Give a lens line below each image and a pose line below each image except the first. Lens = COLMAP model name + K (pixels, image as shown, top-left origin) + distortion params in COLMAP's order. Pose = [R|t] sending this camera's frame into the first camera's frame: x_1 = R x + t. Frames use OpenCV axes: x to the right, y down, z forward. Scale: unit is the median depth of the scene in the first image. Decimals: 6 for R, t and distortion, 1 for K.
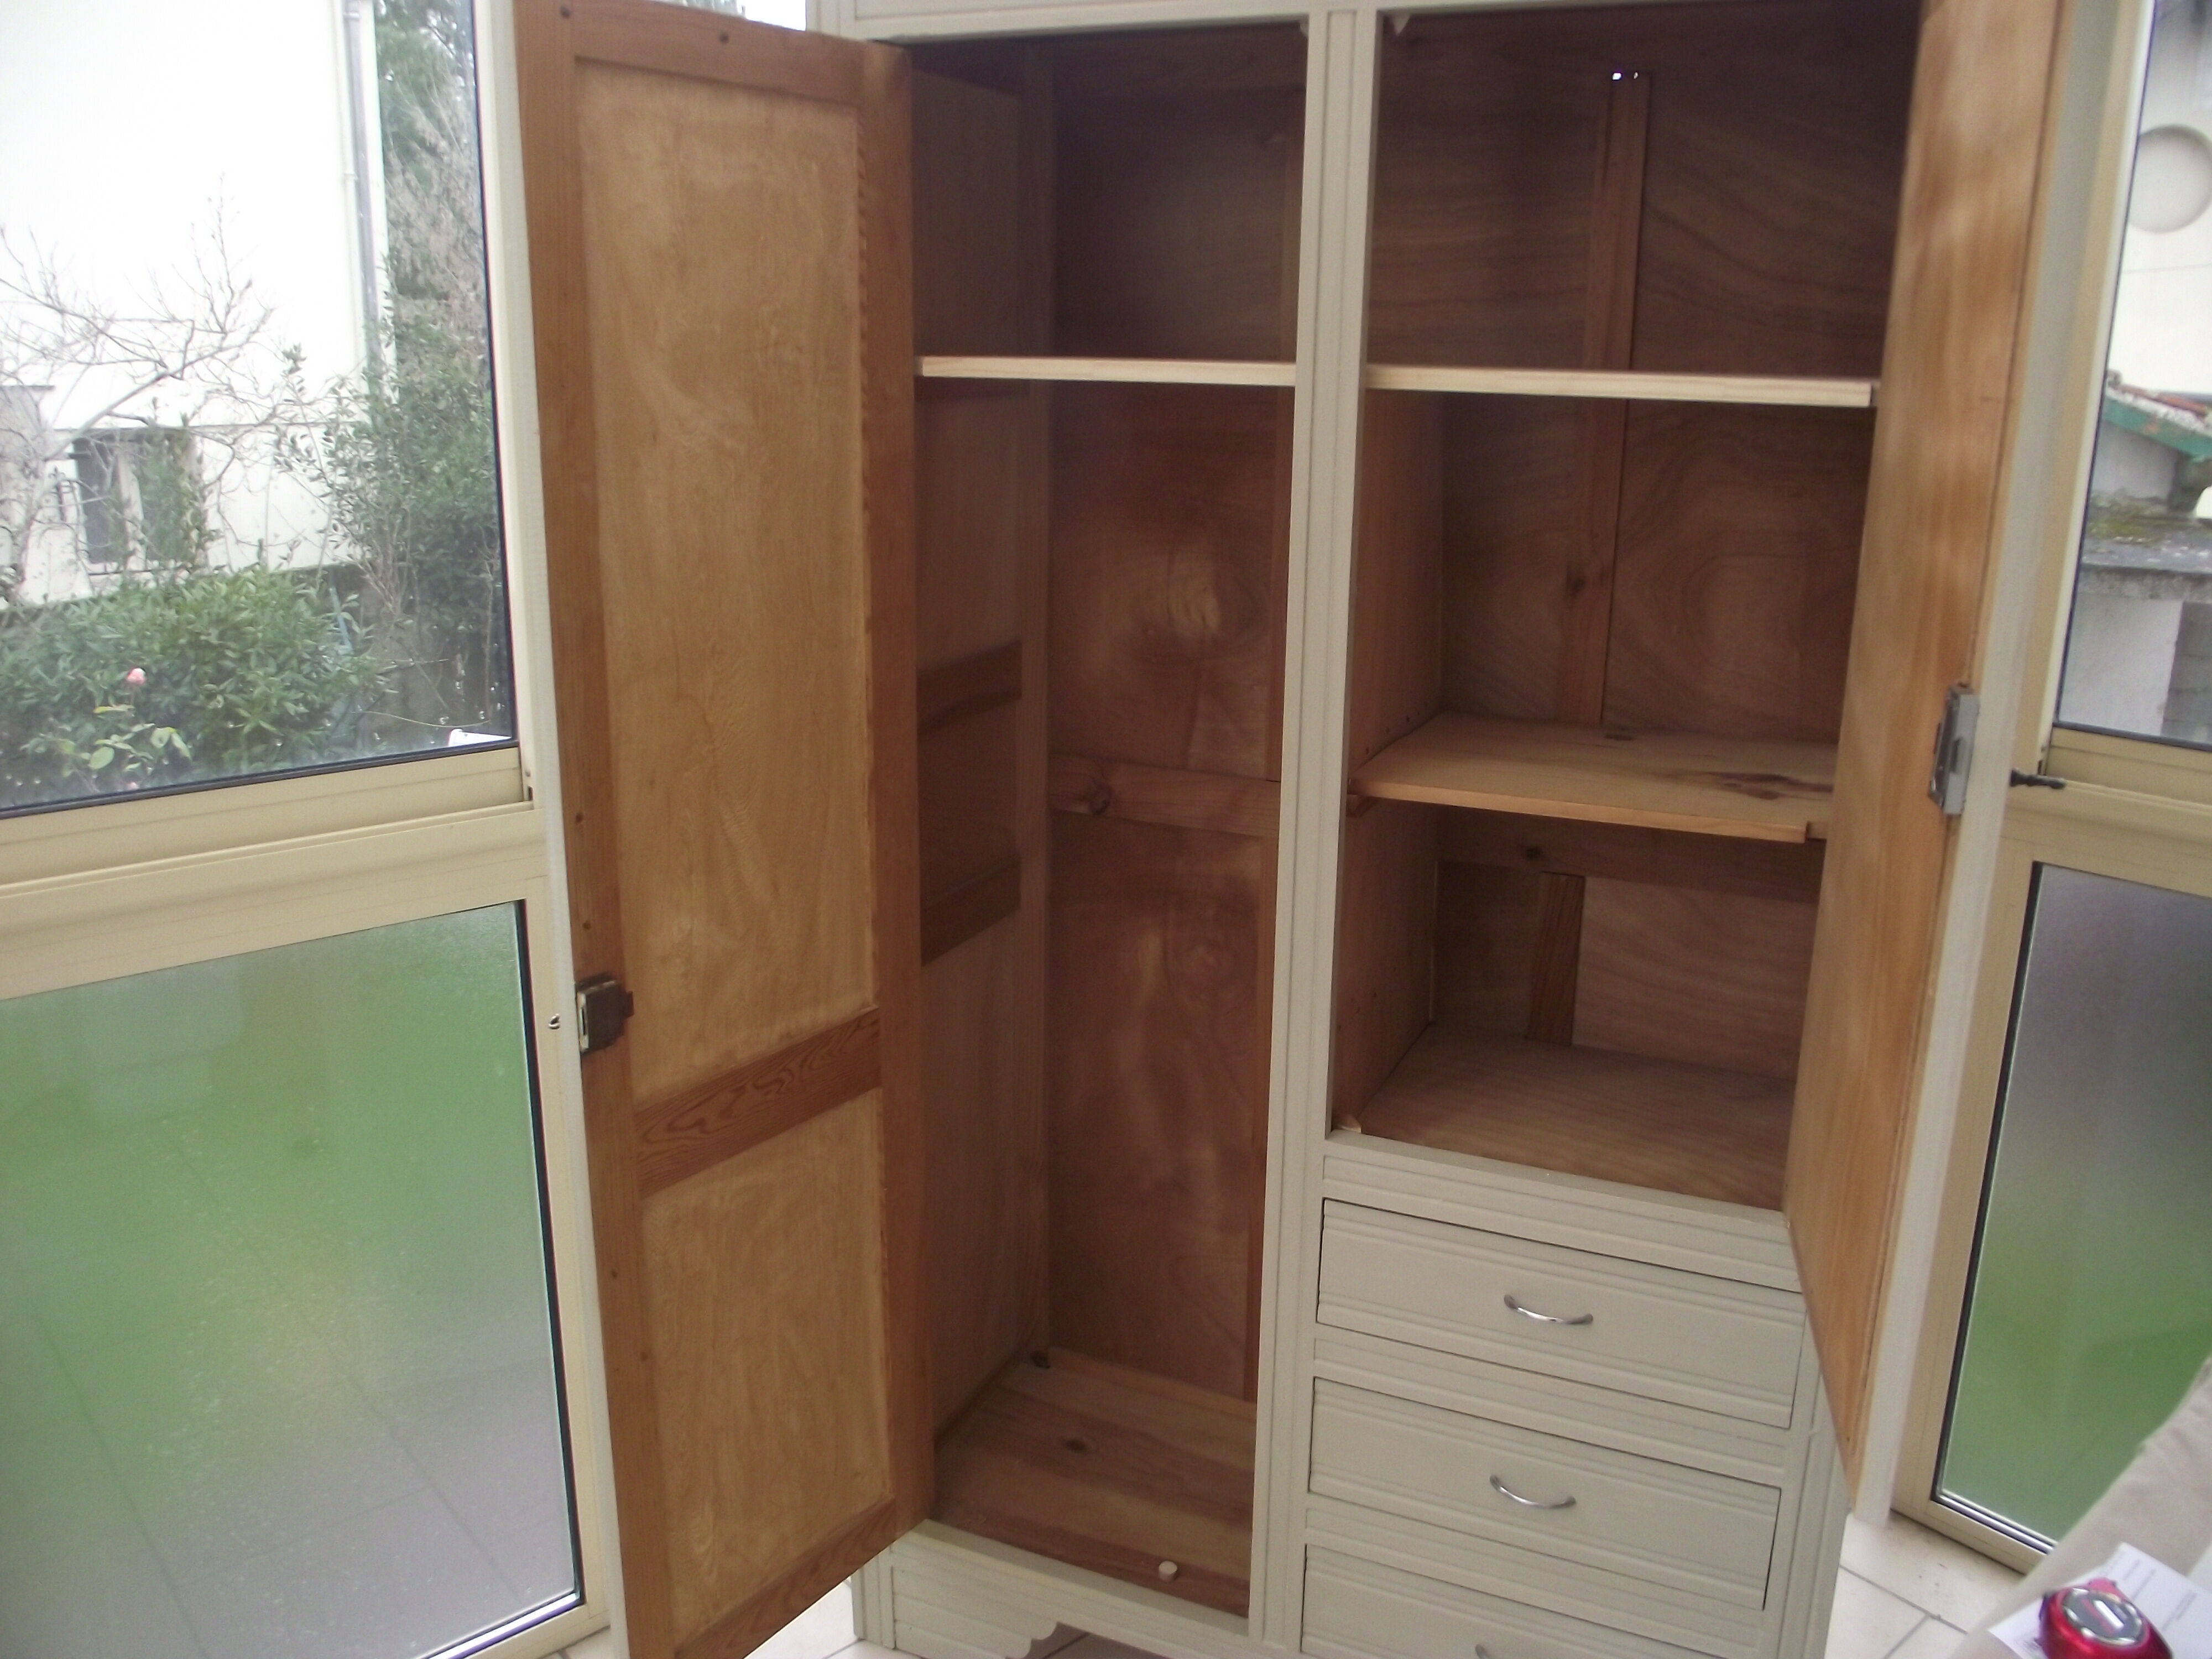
lens RADIAL K [[1748.4, 0, 1094.9], [0, 1748.4, 829.4], [0, 0, 1]] dist [-0.070981, 0.018164]
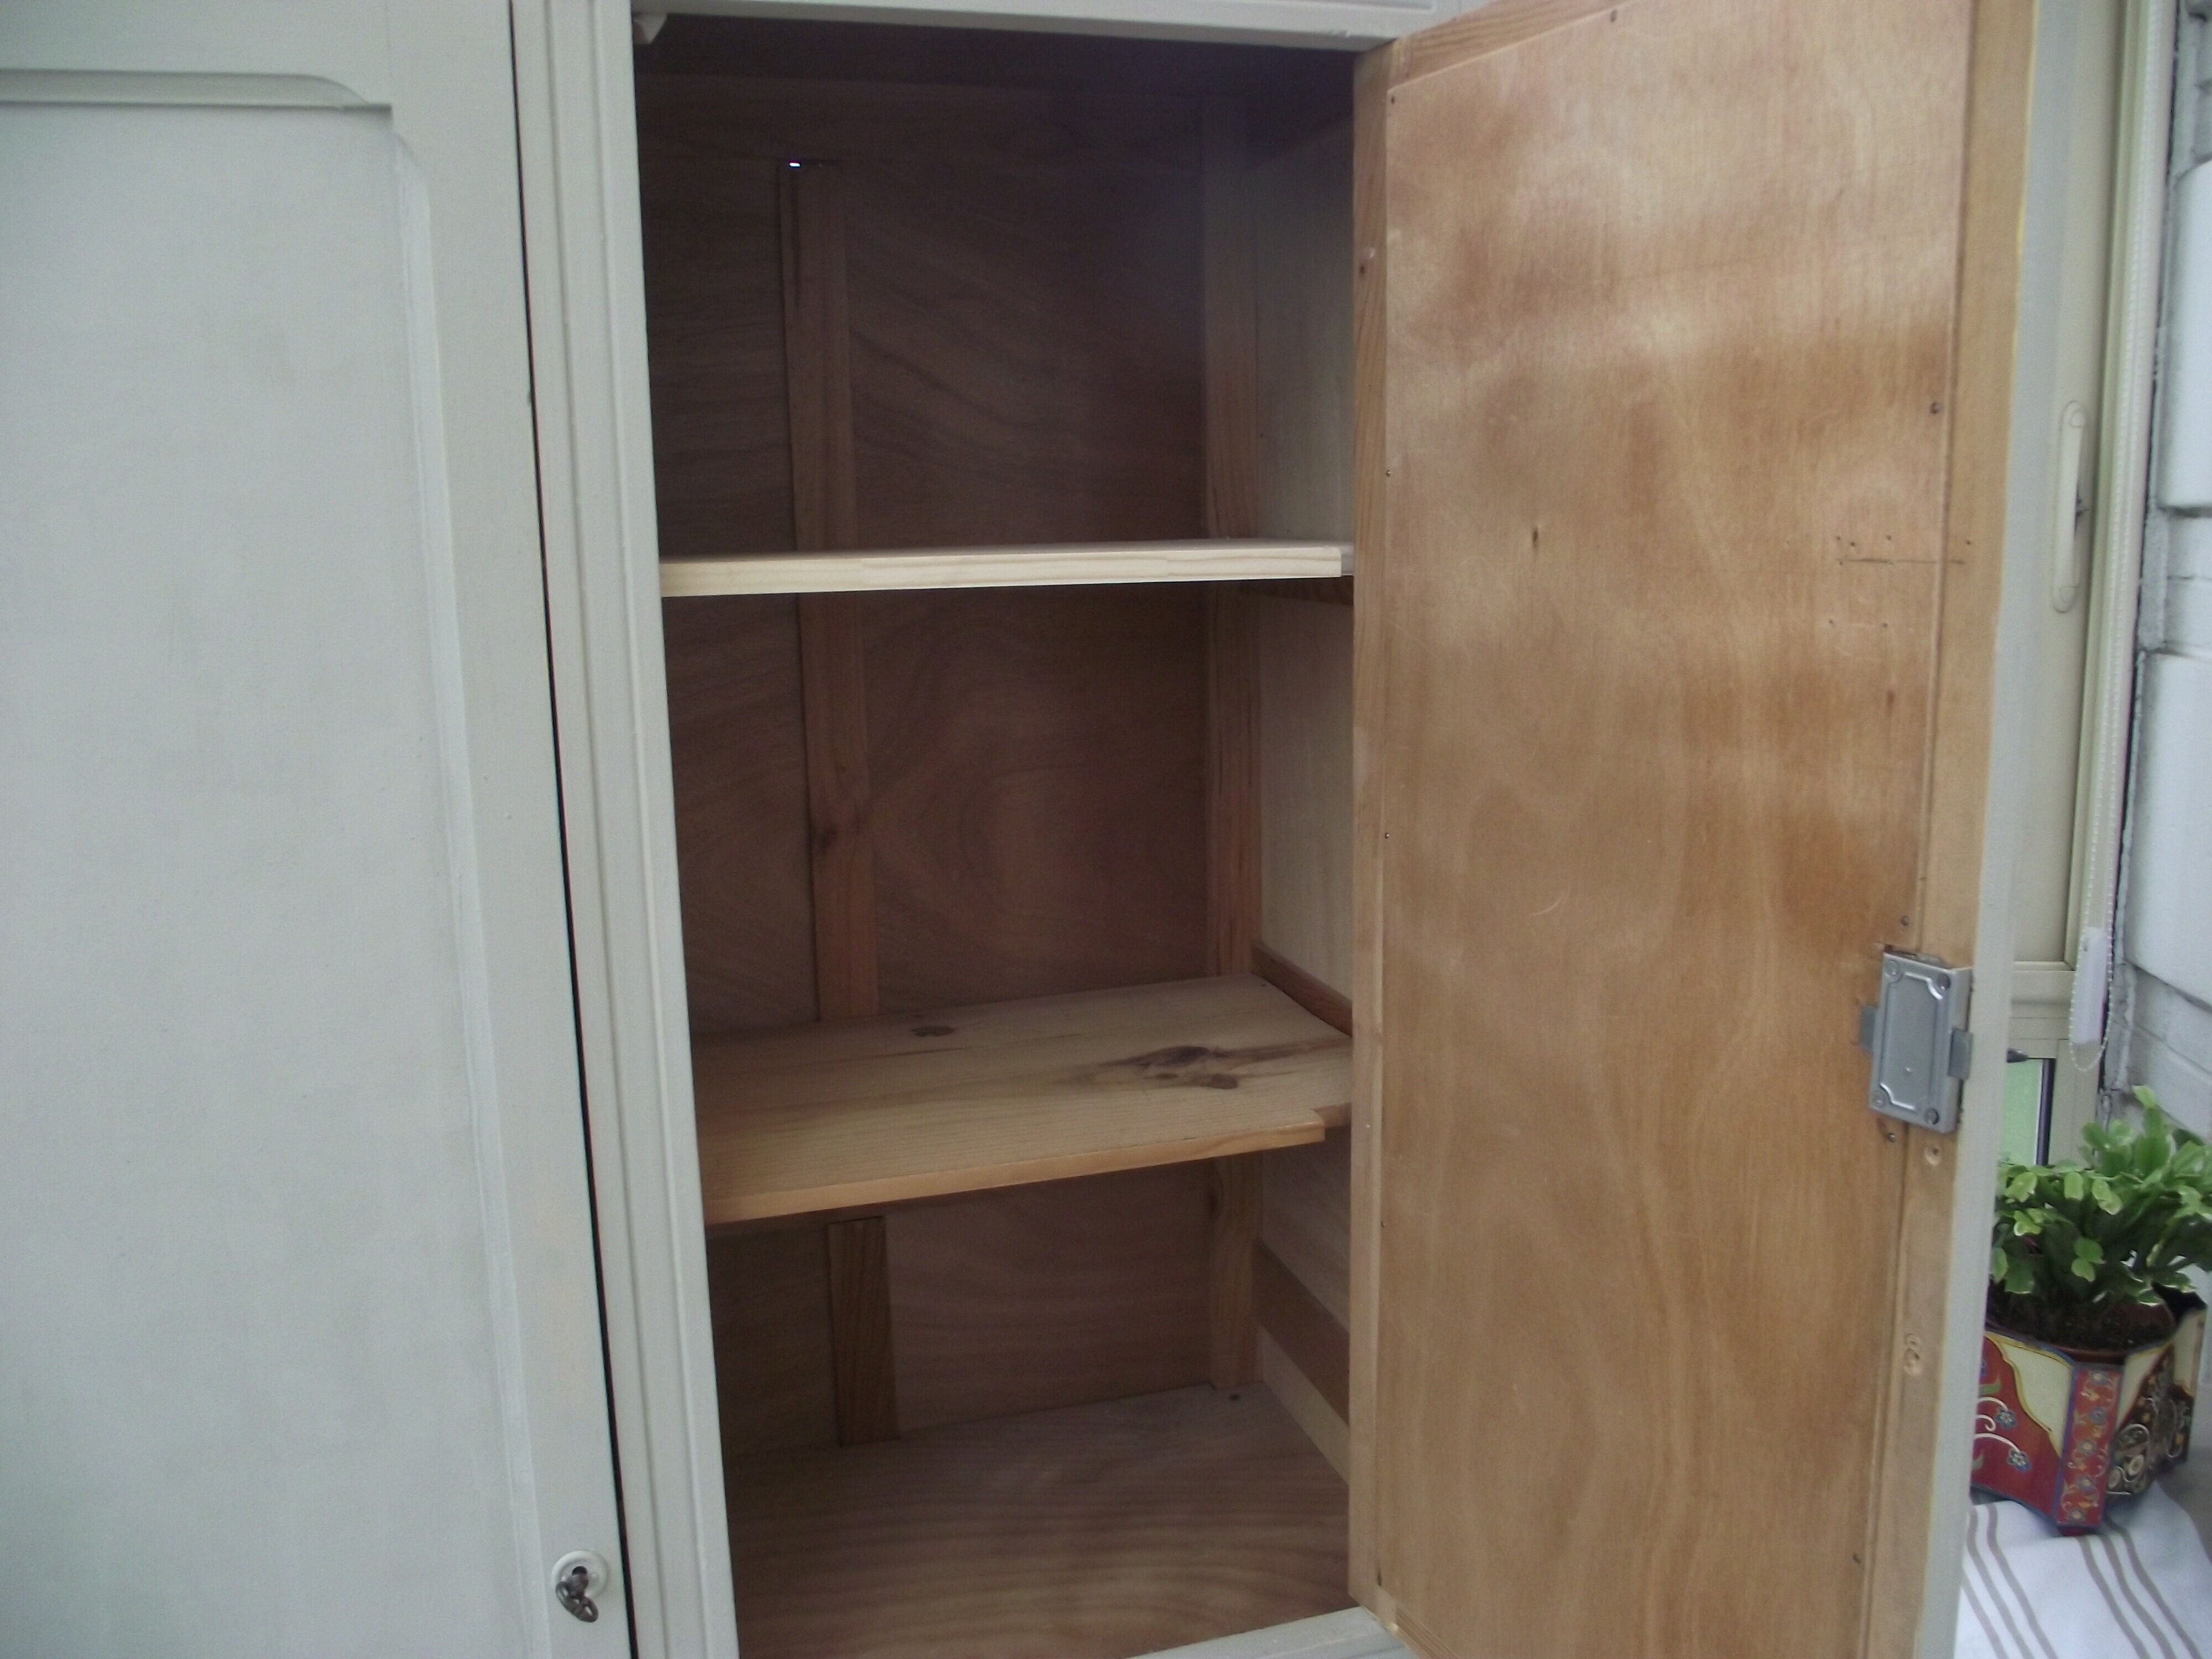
lens RADIAL K [[1748.4, 0, 1094.9], [0, 1748.4, 829.4], [0, 0, 1]] dist [-0.070981, 0.018164]
pose [[0.758218, -0.138603, 0.637099, -0.125083], [0.204213, 0.978462, -0.030168, -0.111703], [-0.619195, 0.152978, 0.770191, 0.399781]]
